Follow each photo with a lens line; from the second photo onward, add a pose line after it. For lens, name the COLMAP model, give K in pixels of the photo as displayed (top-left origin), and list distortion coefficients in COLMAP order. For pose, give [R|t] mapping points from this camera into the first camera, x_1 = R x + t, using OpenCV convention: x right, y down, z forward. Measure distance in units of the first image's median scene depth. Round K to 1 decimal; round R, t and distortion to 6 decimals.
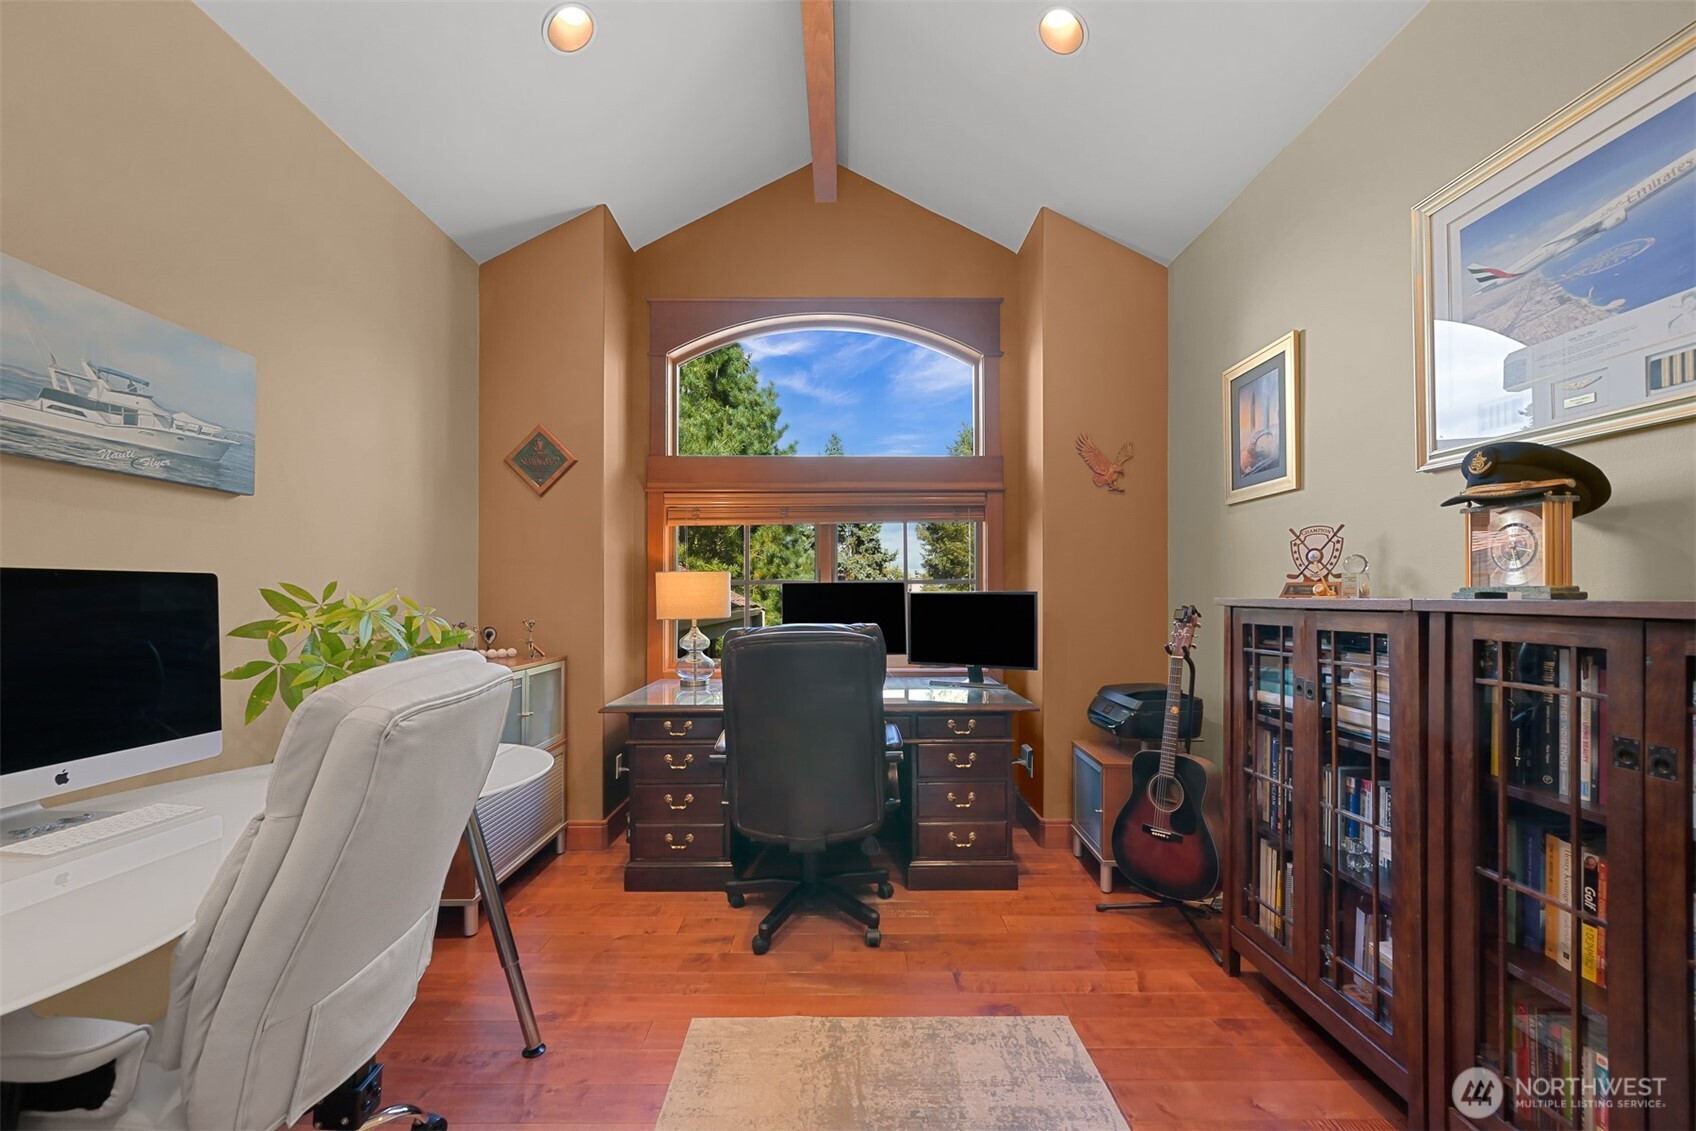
lens RADIAL K [[678.1, 0, 848.0], [0, 678.1, 584.0], [0, 0, 1]] dist [-0.000522, -0.000115]
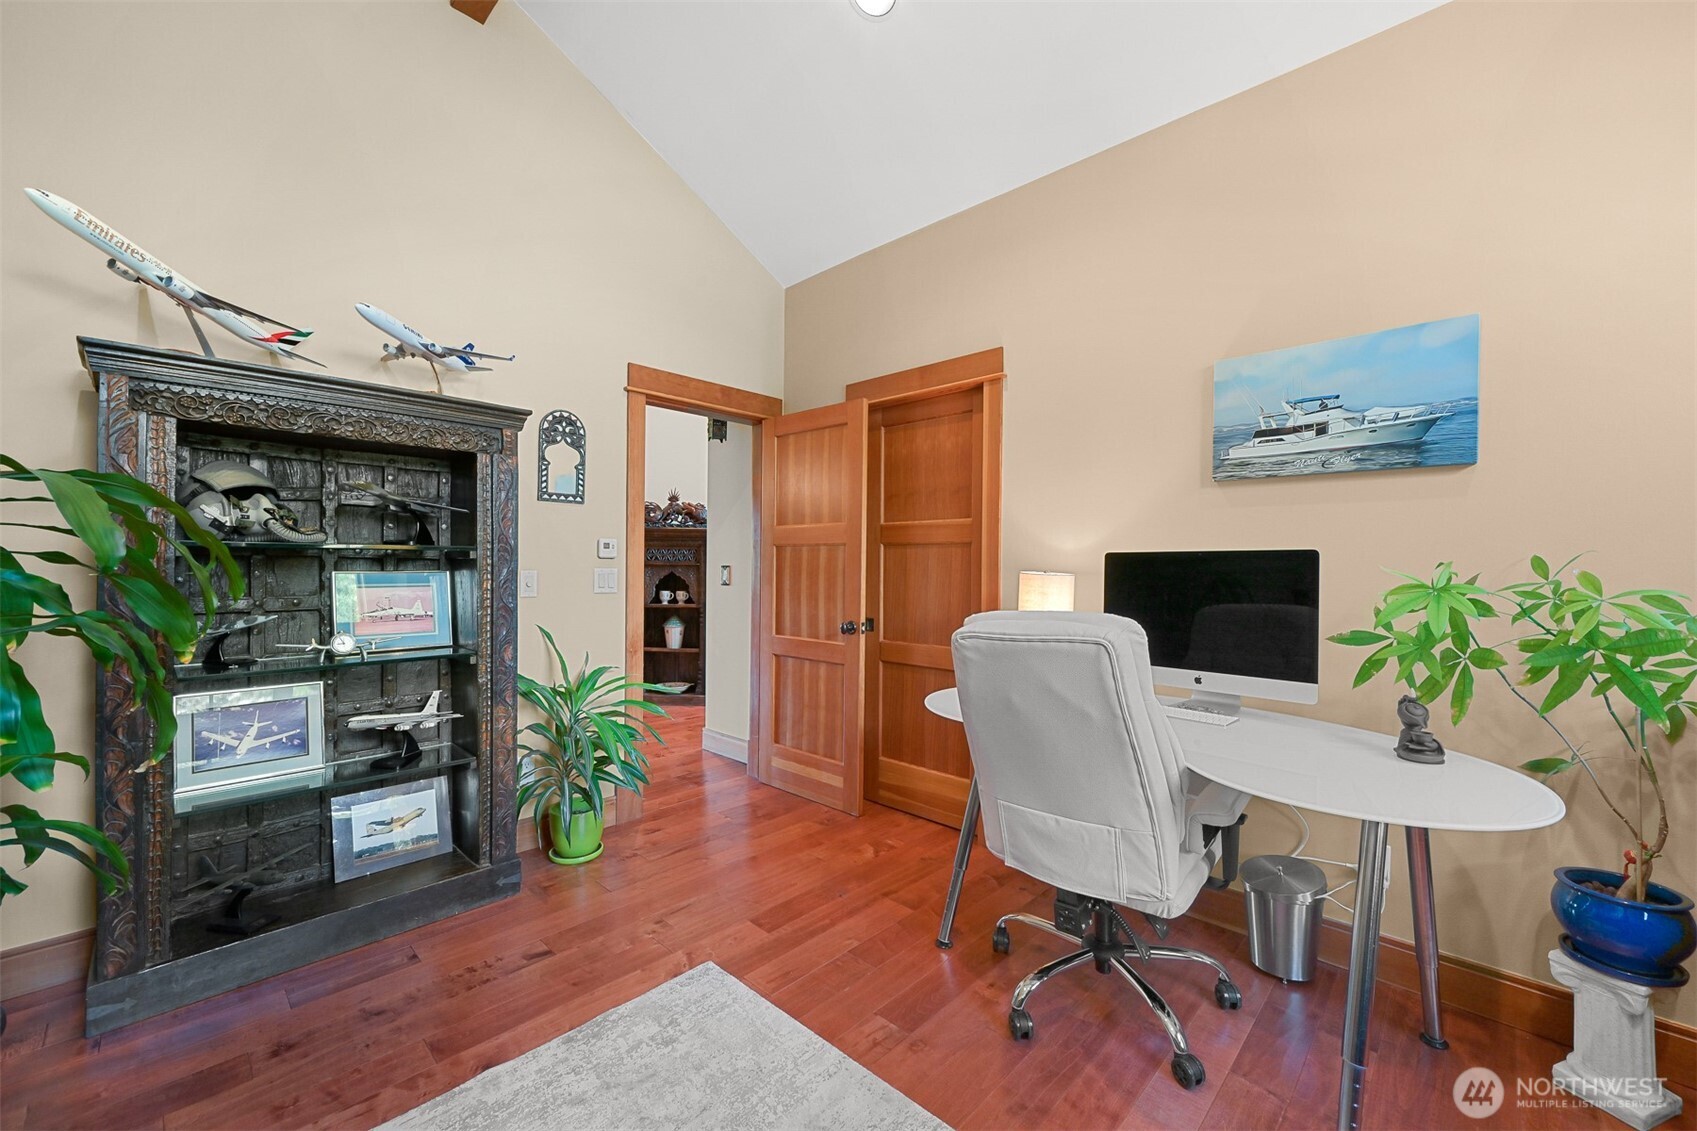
lens RADIAL K [[678.5, 0, 848.5], [0, 678.5, 584.0], [0, 0, 1]] dist [-0.000522, -0.000115]
pose [[-0.690993, 0.012901, -0.722747, 0.484139], [0.005703, 0.999907, 0.012396, 0.025141], [0.722839, 0.004443, -0.691002, 1.236080]]
